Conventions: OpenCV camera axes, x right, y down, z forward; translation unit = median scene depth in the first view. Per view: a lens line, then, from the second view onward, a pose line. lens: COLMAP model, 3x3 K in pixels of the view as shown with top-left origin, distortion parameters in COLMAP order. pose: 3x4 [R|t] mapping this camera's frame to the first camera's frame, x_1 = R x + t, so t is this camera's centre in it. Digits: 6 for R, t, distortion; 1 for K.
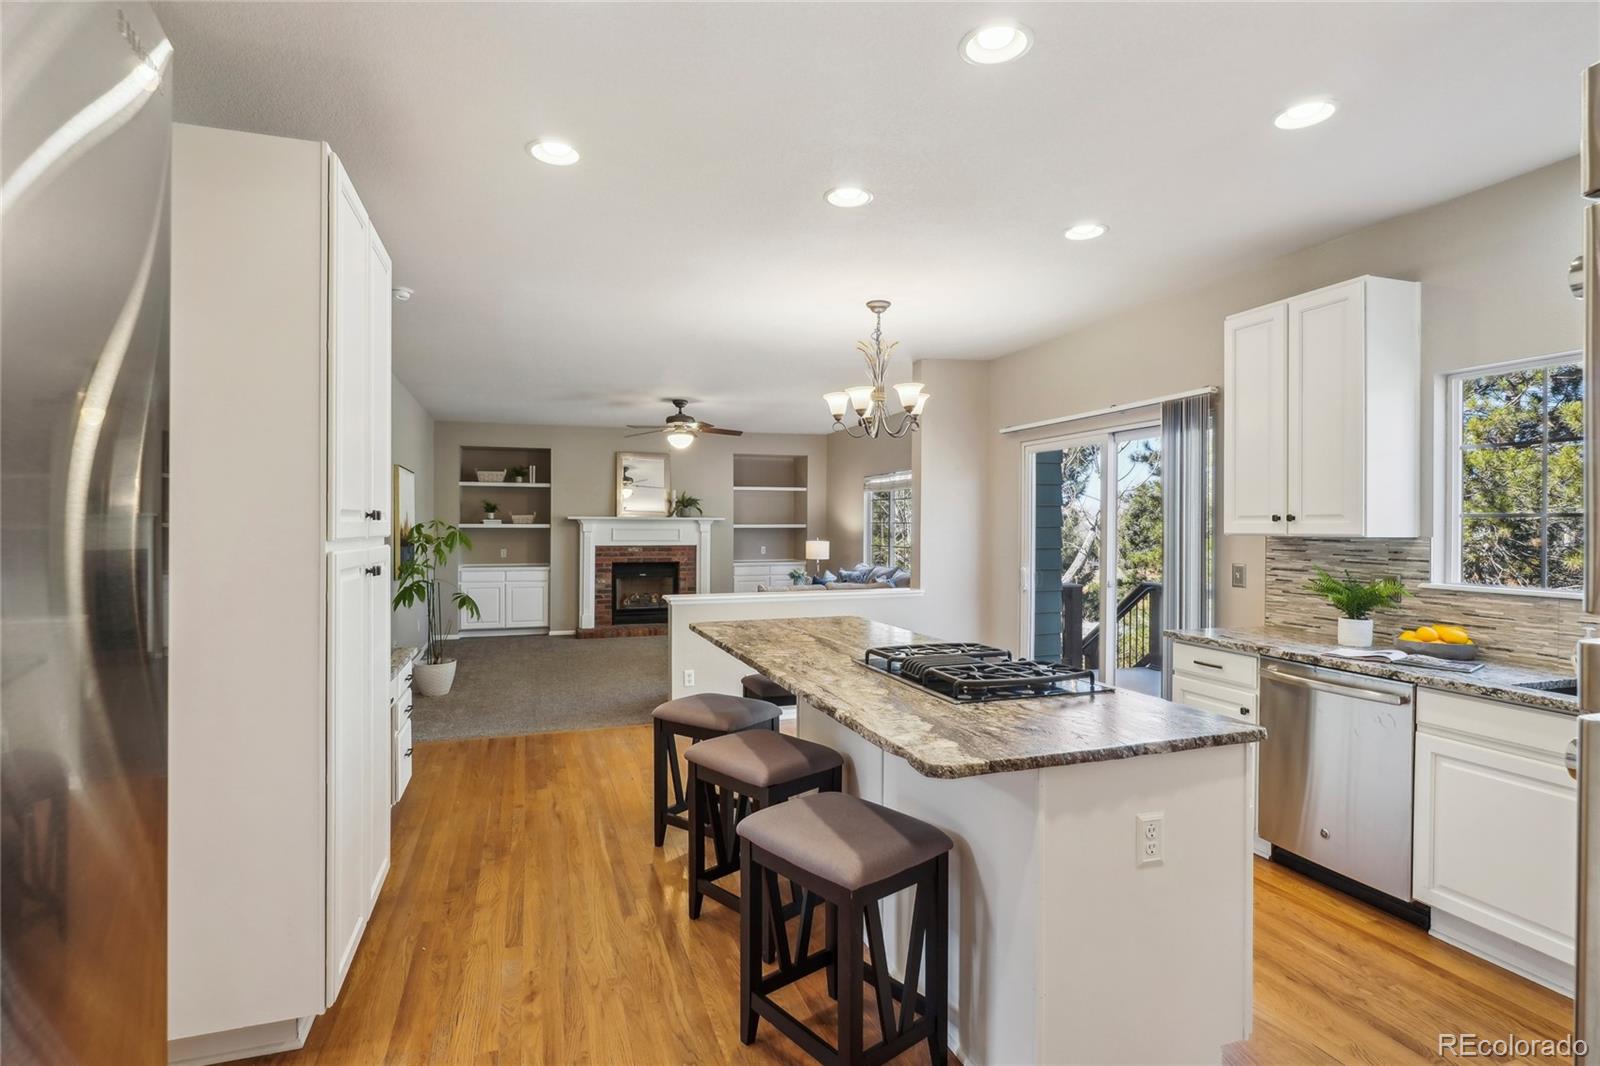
lens RADIAL K [[772.8, 0, 795.8], [0, 772.8, 528.5], [0, 0, 1]] dist [0.003897, 0.000318]
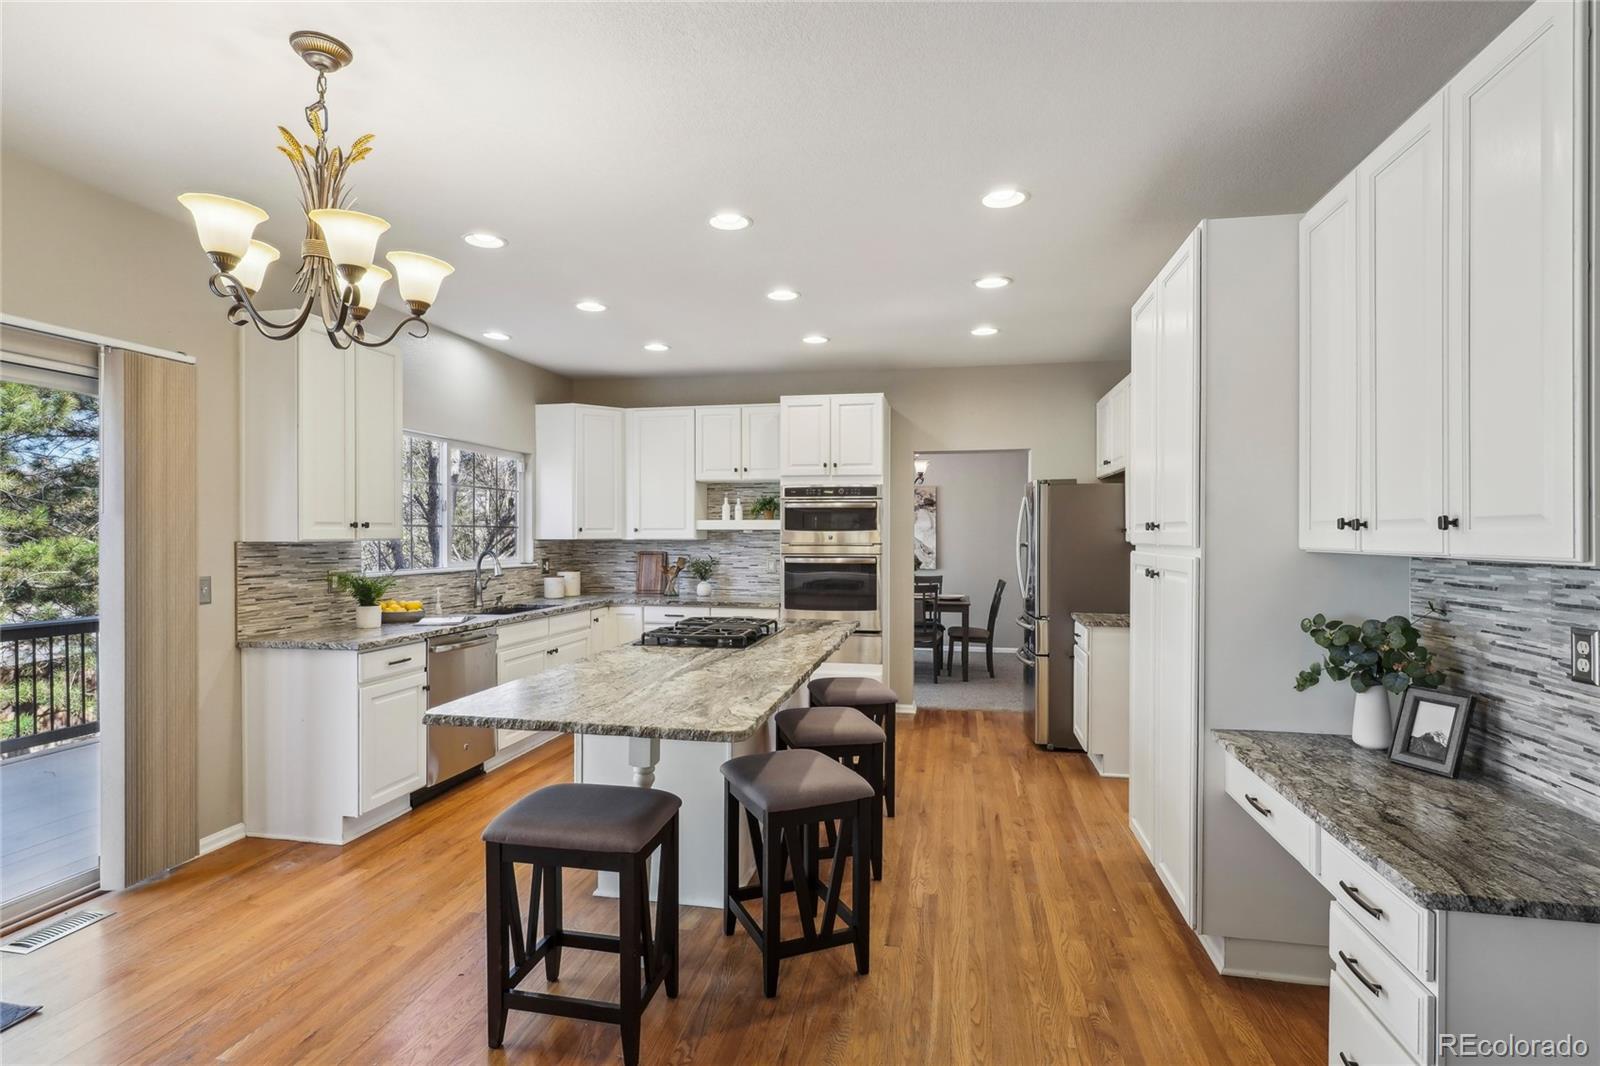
lens RADIAL K [[772.8, 0, 797.9], [0, 772.8, 535.7], [0, 0, 1]] dist [0.003897, 0.000318]
pose [[-0.860378, -0.008328, 0.509589, -0.453309], [-0.004393, 0.999951, 0.008924, -0.010045], [-0.509638, 0.005440, -0.860372, 1.524103]]
